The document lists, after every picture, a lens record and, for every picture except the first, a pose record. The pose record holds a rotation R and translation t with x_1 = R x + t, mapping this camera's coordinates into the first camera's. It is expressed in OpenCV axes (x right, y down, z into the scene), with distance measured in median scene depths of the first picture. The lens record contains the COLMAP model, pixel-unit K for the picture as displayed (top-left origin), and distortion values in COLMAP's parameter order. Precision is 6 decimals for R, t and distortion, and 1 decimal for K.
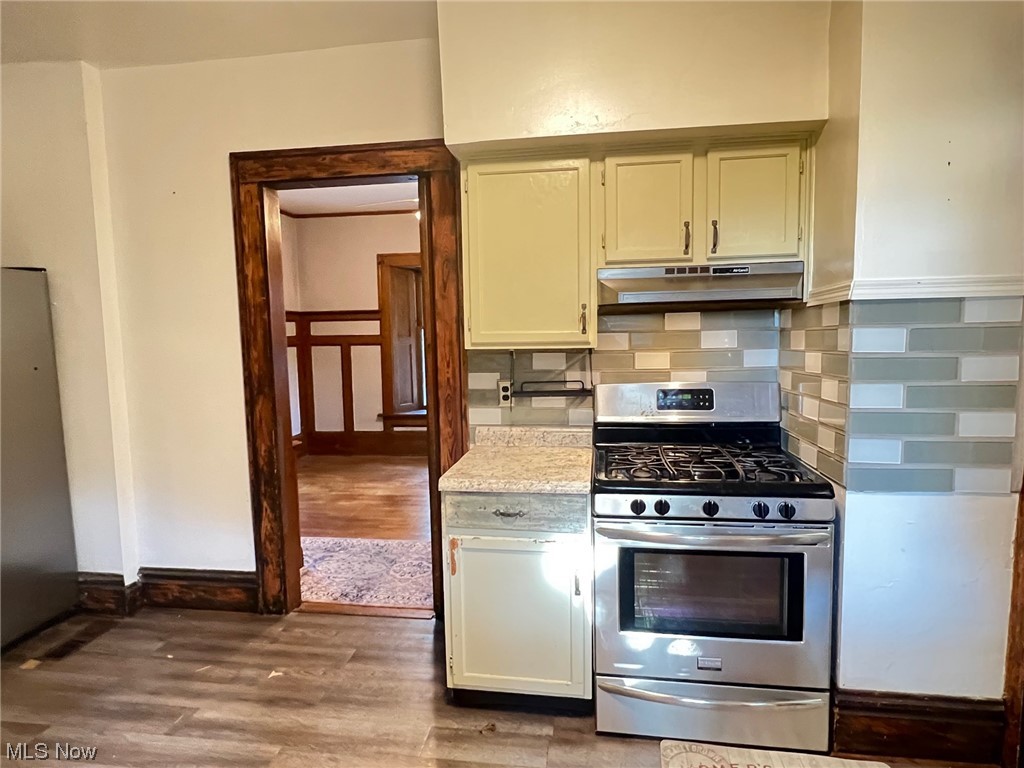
lens RADIAL K [[575.0, 0, 507.3], [0, 575.0, 384.0], [0, 0, 1]] dist [-0.002959, 0.000150]
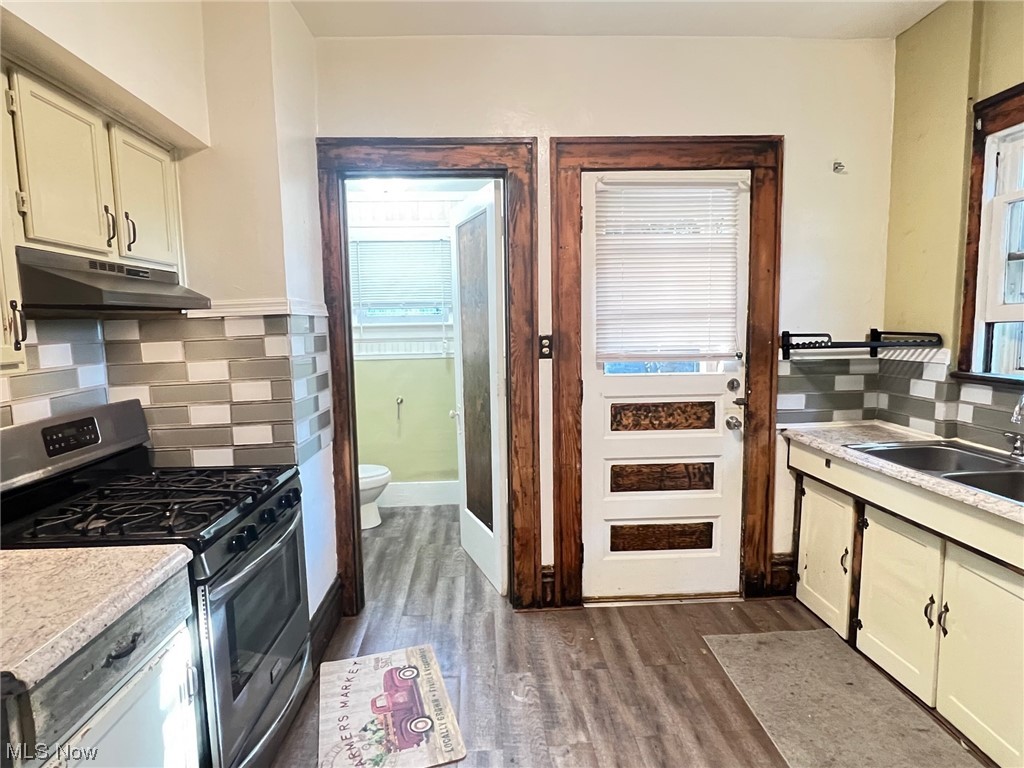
lens RADIAL K [[577.2, 0, 510.1], [0, 577.2, 380.6], [0, 0, 1]] dist [0.003689, 0.000554]
pose [[-0.185694, -0.077052, 0.979582, -0.582652], [0.111638, 0.988811, 0.098941, -0.060362], [-0.976245, 0.127732, -0.175014, 0.616237]]
